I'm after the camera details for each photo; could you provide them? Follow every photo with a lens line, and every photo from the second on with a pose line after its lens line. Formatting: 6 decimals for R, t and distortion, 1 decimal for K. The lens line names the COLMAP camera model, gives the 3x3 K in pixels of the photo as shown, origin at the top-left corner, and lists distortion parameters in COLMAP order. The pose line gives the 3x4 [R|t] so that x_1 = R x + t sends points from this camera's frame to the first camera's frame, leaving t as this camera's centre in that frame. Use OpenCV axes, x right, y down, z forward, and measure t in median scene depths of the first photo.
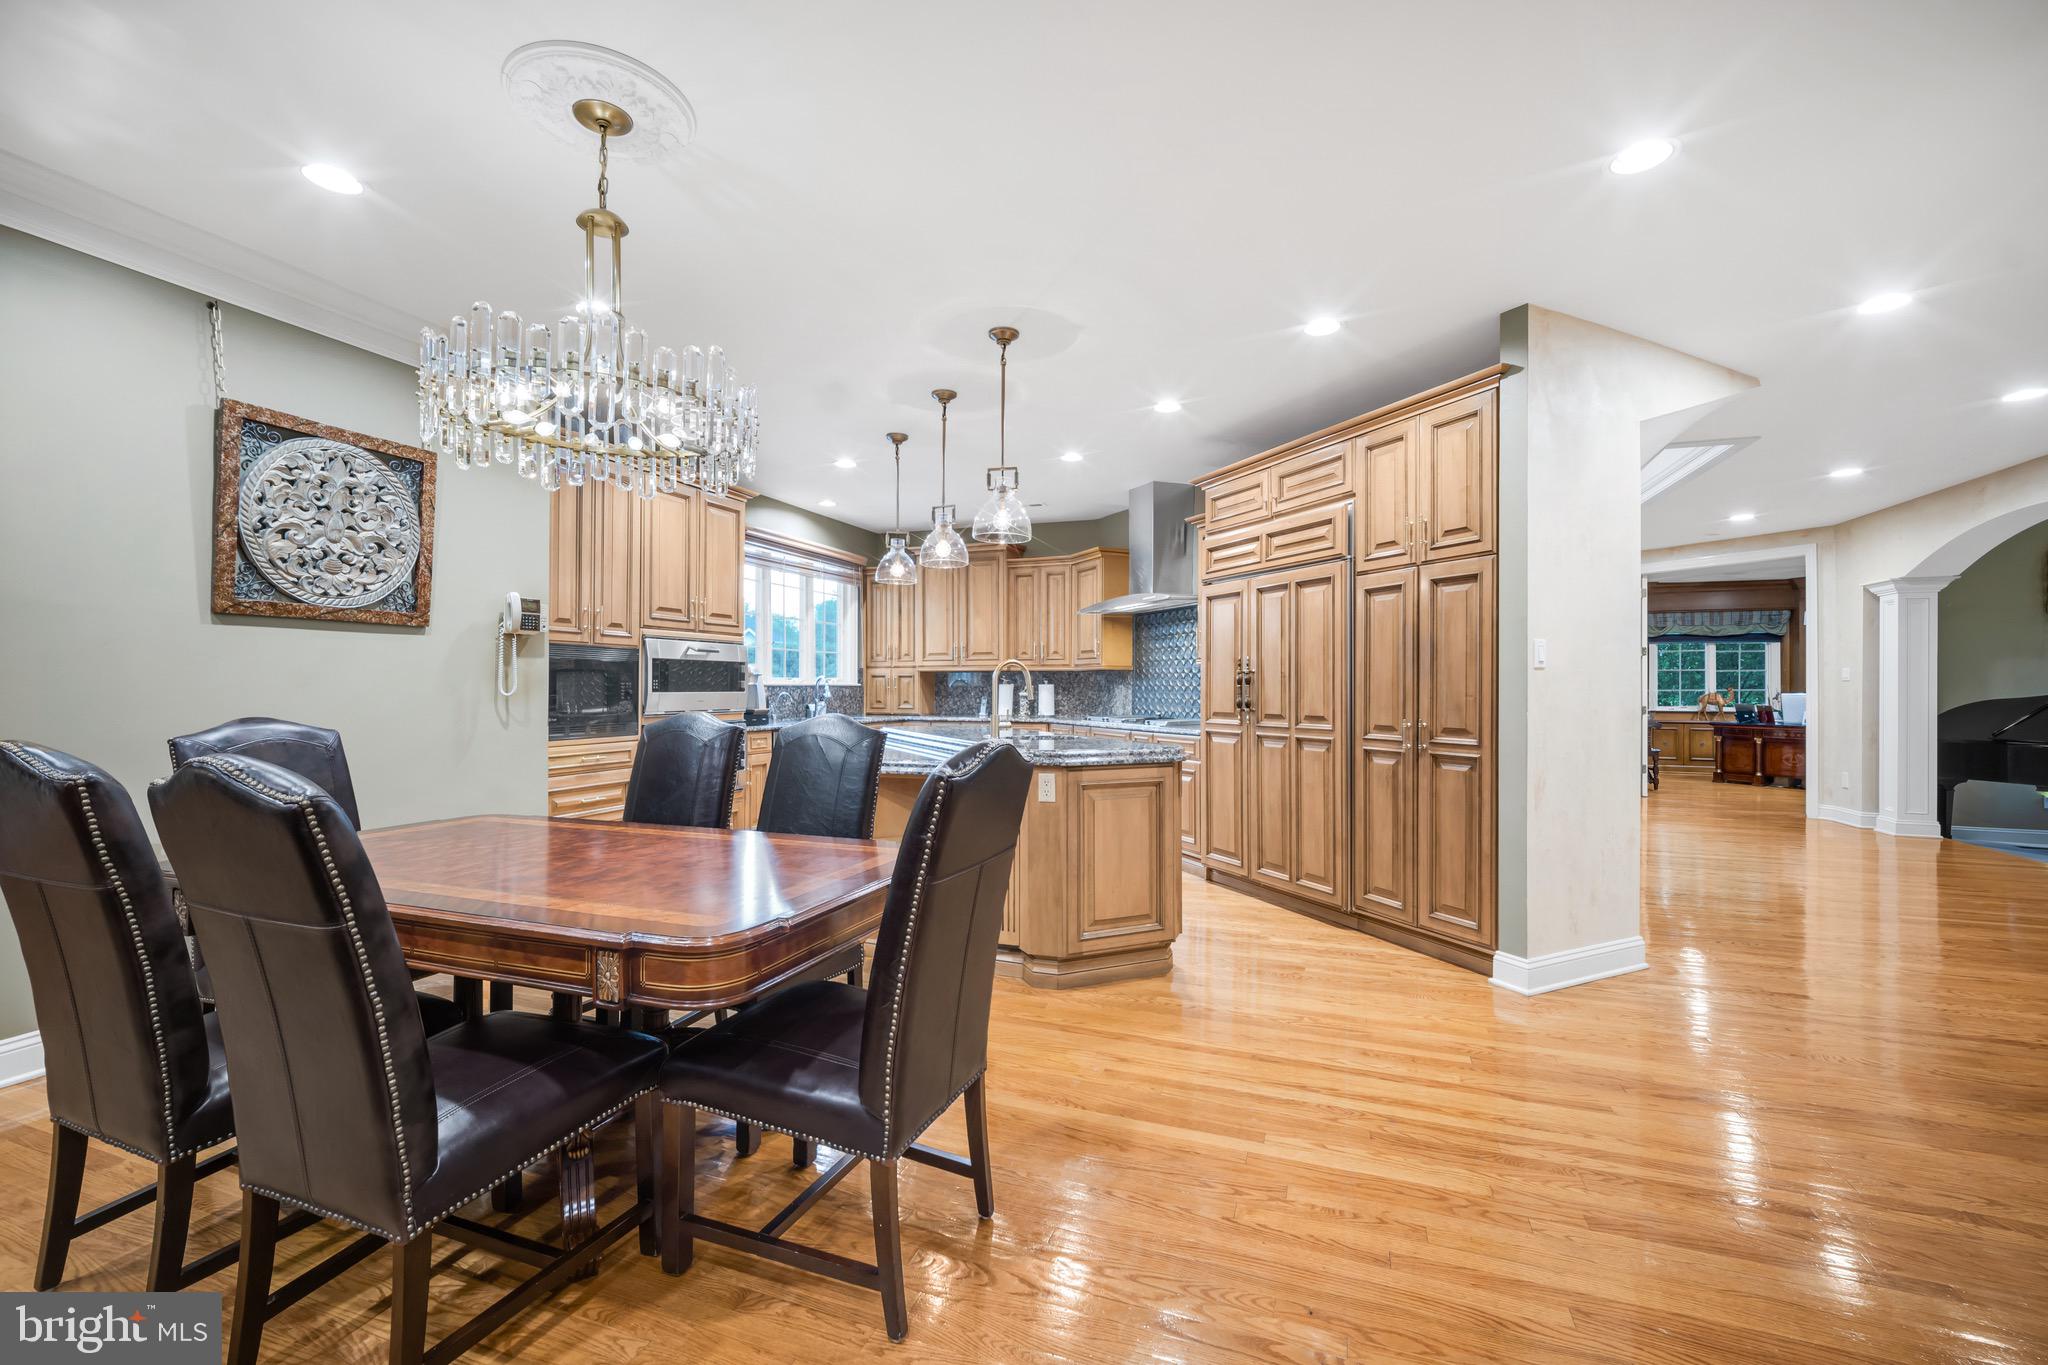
lens RADIAL K [[863.3, 0, 1024.2], [0, 863.3, 688.7], [0, 0, 1]] dist [0.000551, -0.000011]
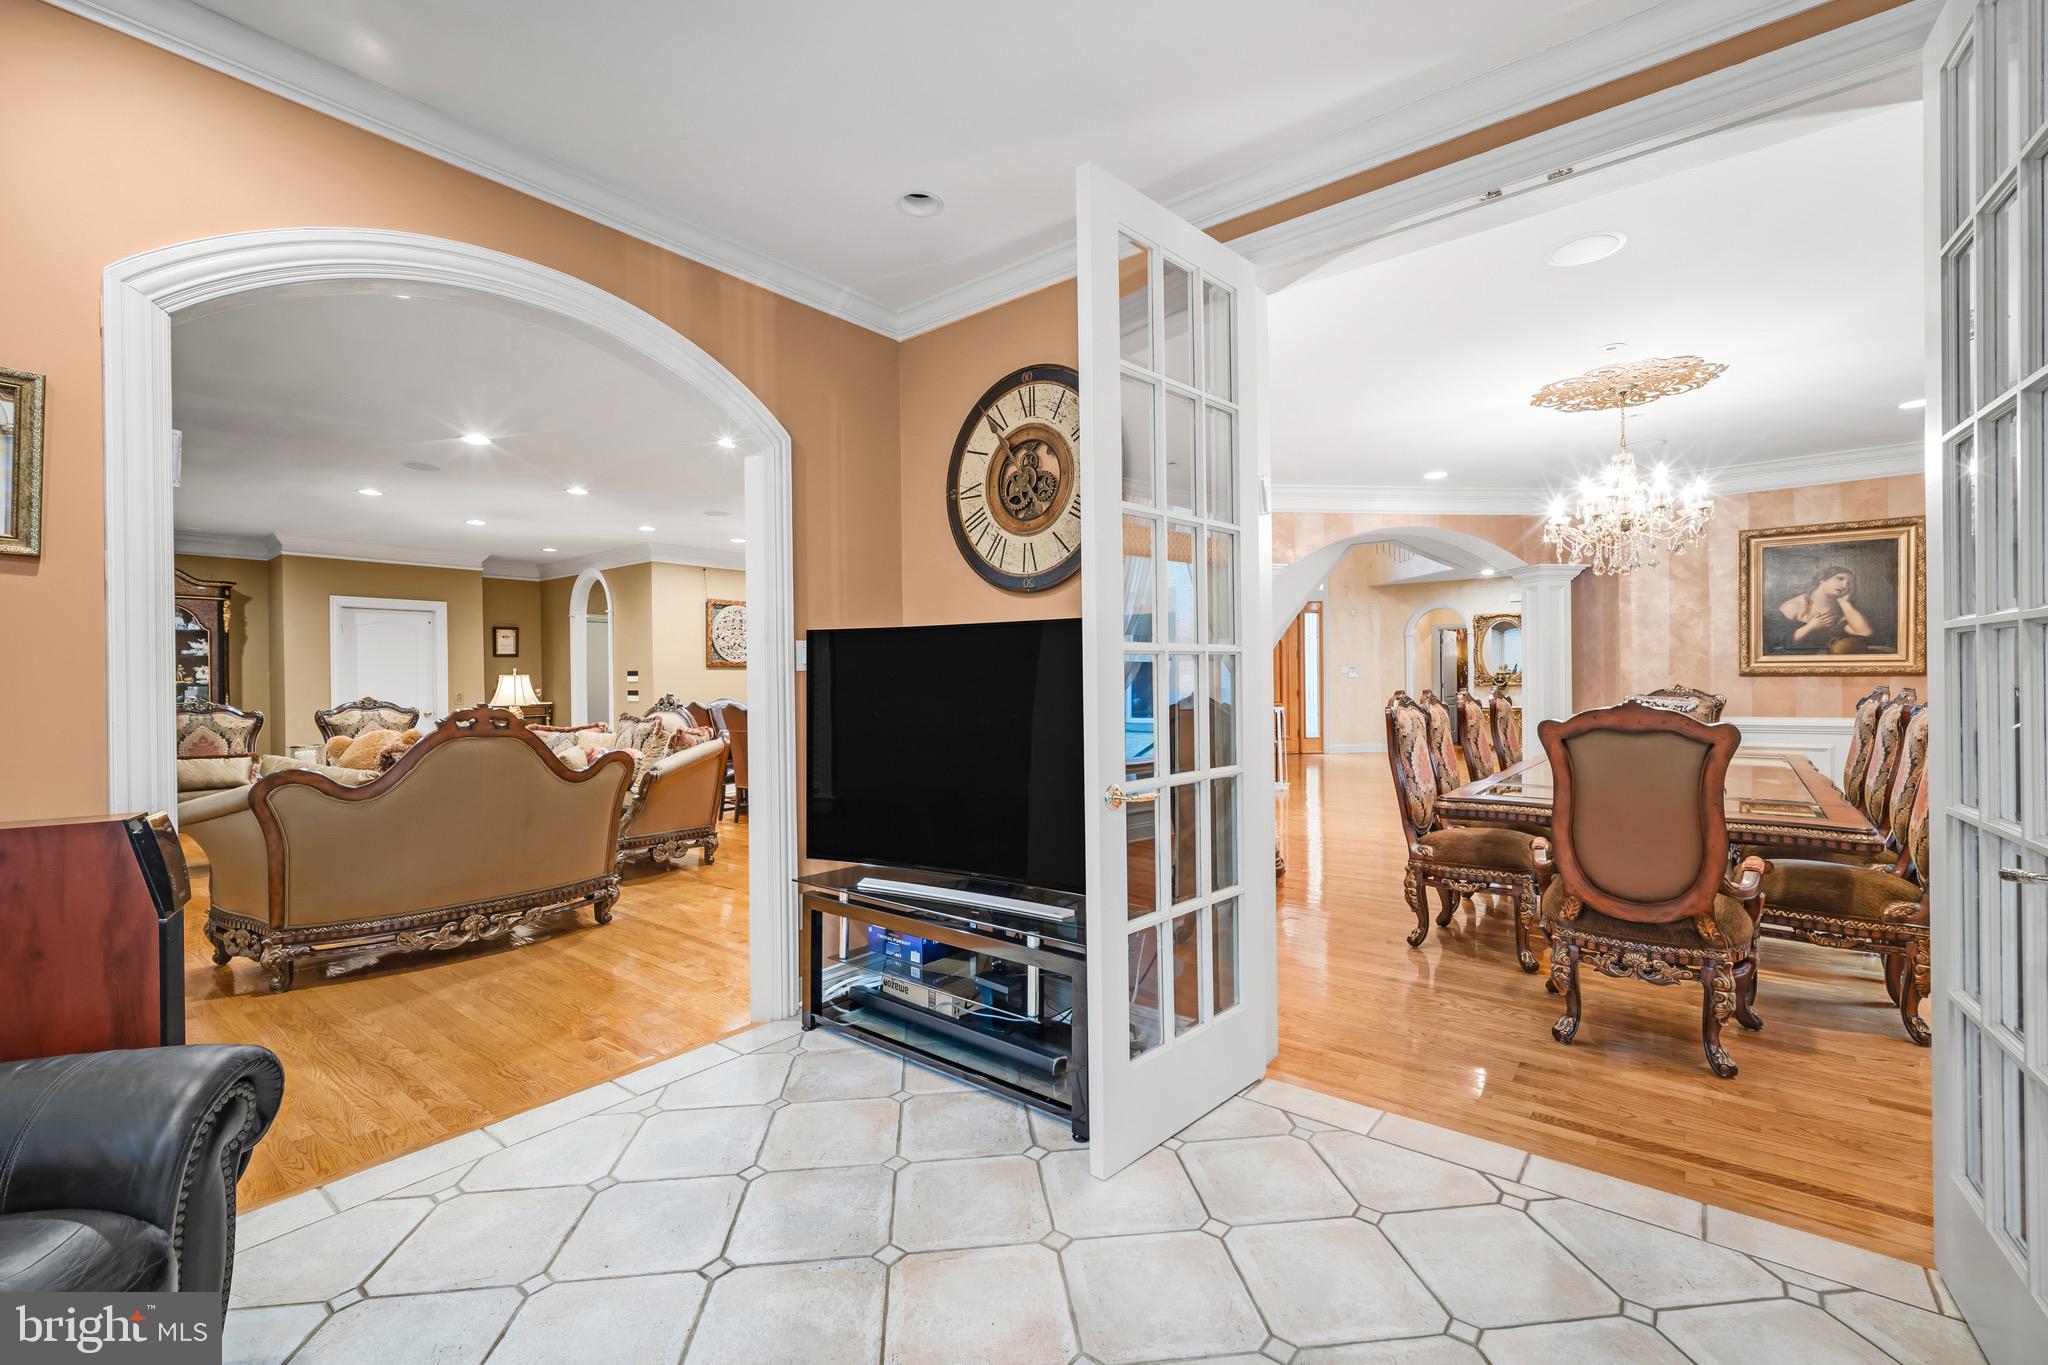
lens RADIAL K [[850.9, 0, 1024.0], [0, 850.9, 682.5], [0, 0, 1]] dist [0.000311, -0.000092]
pose [[0.955222, -0.009309, -0.295744, 0.864623], [0.013239, 0.999849, 0.011289, -0.040813], [0.295594, -0.014698, 0.955201, -1.295044]]
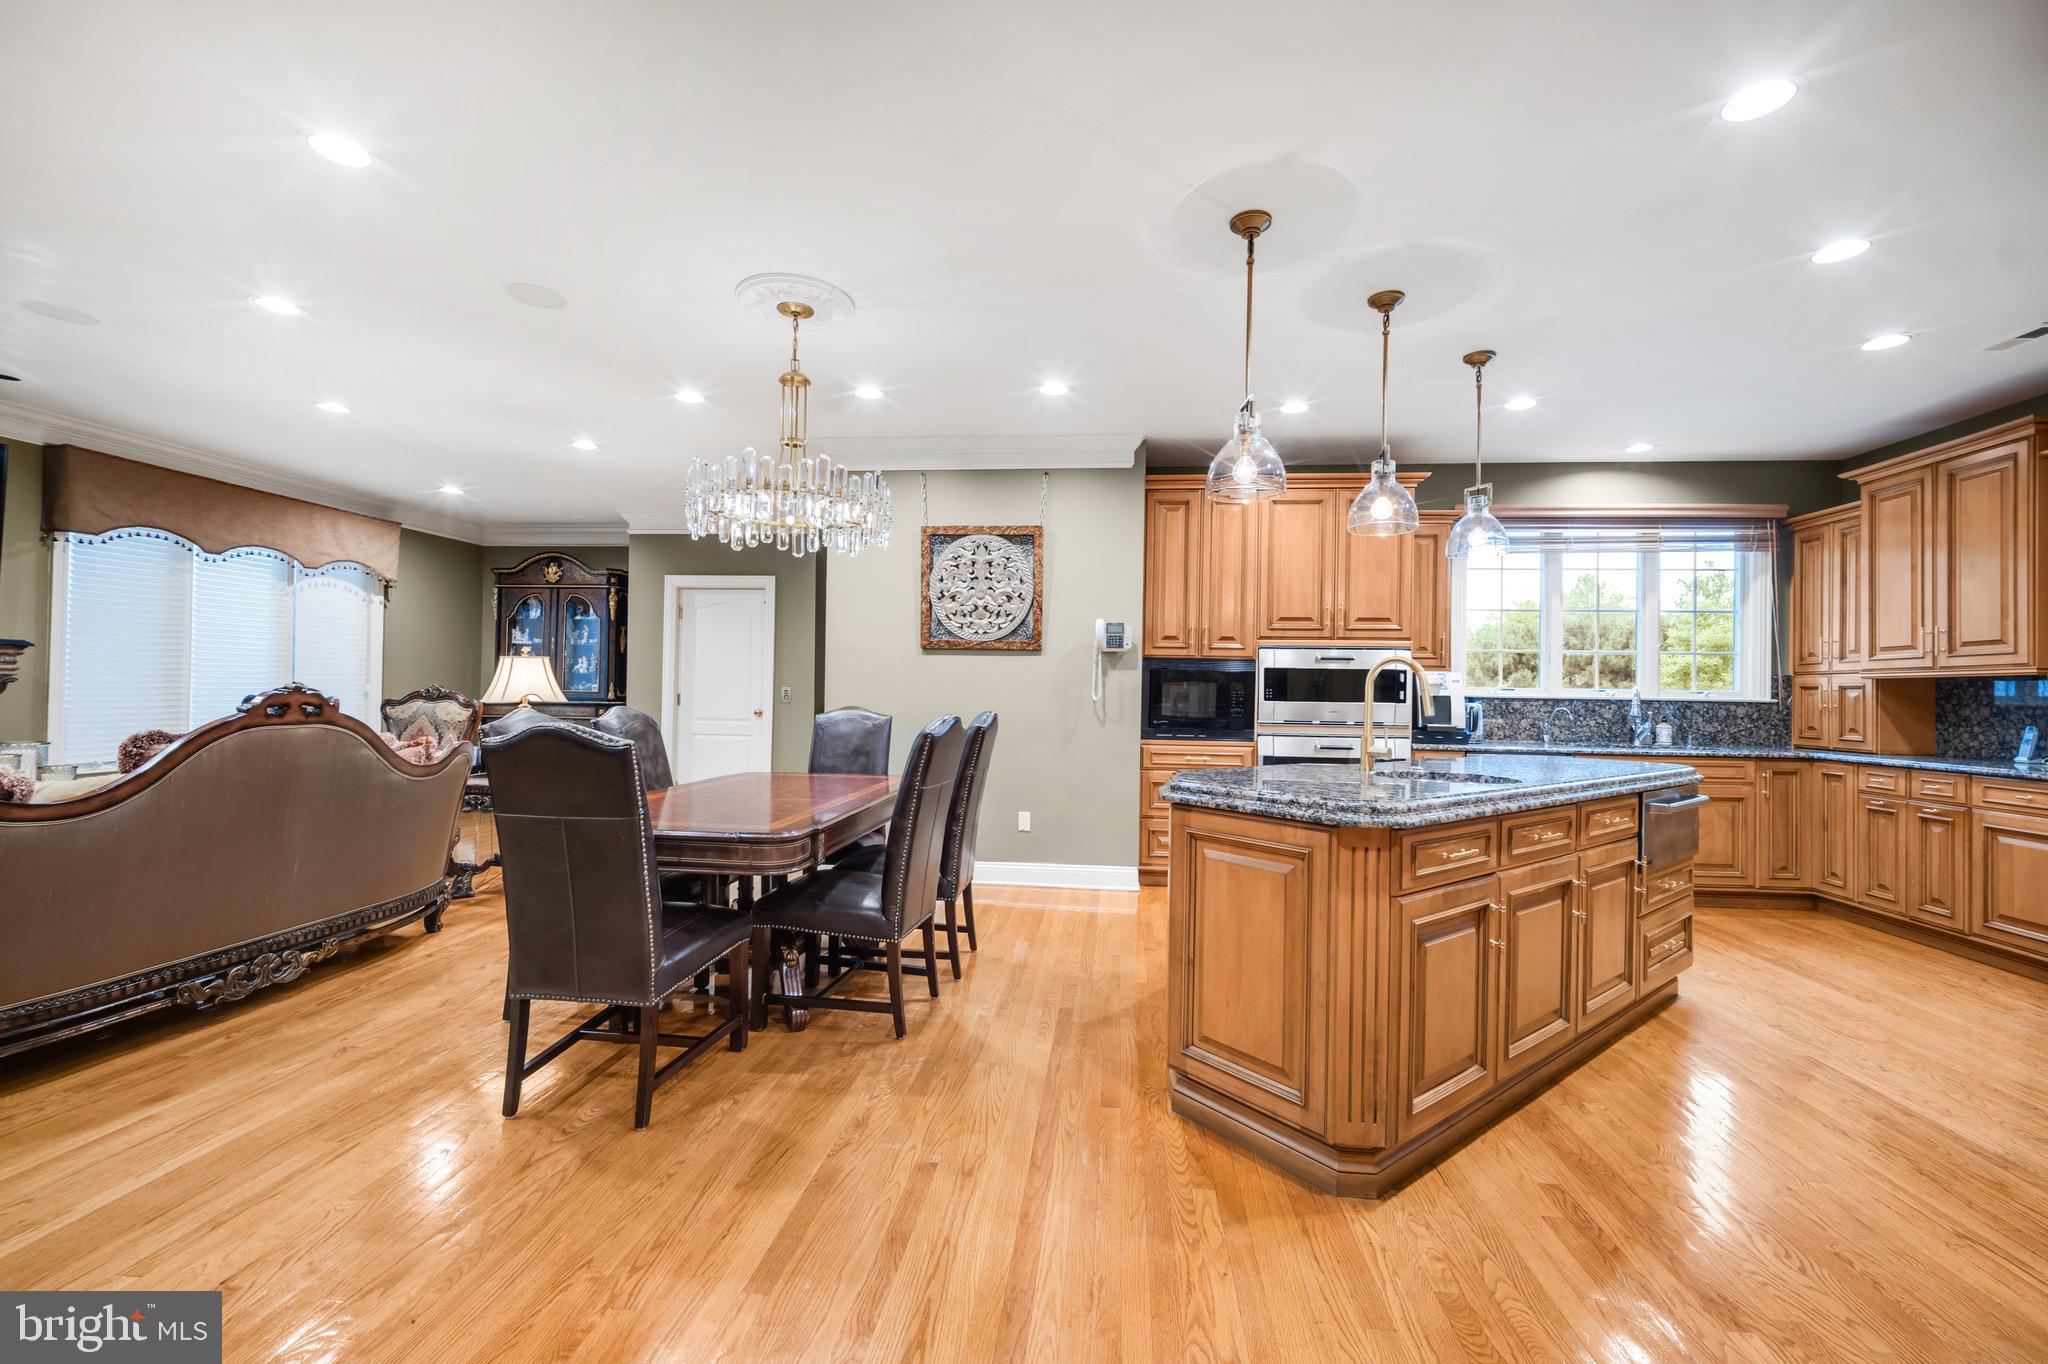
lens RADIAL K [[850.9, 0, 1024.0], [0, 850.9, 682.0], [0, 0, 1]] dist [0.000311, -0.000092]
pose [[0.242757, -0.012010, -0.970013, 0.634018], [-0.017084, 0.999715, -0.016654, 0.003755], [0.969937, 0.020614, 0.242483, 0.630277]]
